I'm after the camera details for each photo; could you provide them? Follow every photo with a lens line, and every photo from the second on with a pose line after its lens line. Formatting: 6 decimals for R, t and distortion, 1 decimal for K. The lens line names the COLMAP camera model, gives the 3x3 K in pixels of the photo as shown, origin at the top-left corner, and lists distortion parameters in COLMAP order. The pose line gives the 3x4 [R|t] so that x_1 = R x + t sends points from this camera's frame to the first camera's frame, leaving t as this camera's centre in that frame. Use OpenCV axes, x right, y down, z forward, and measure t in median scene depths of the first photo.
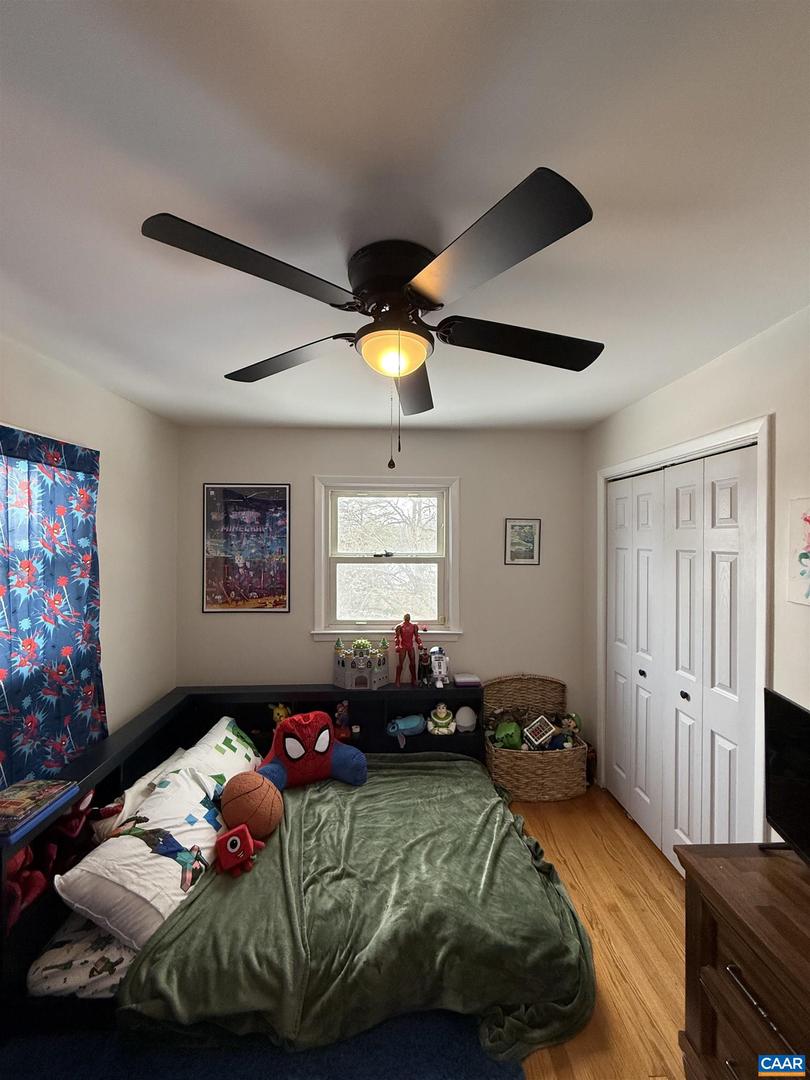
lens RADIAL K [[430.8, 0, 404.5], [0, 430.8, 537.0], [0, 0, 1]] dist [0.000026, -0.000027]
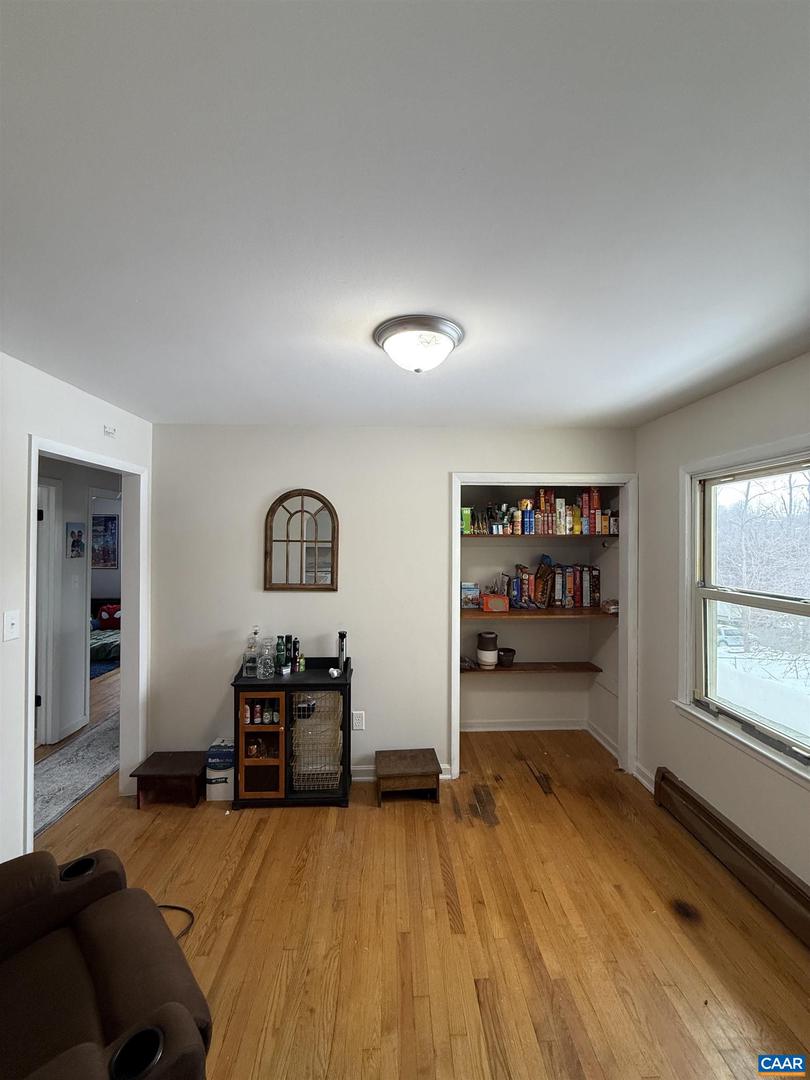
lens RADIAL K [[430.8, 0, 404.5], [0, 430.8, 537.0], [0, 0, 1]] dist [0.000026, -0.000027]
pose [[0.999997, -0.002611, 0.000126, 1.752455], [0.002611, 0.999994, -0.002274, 0.012734], [-0.000120, 0.002274, 0.999997, -1.835007]]
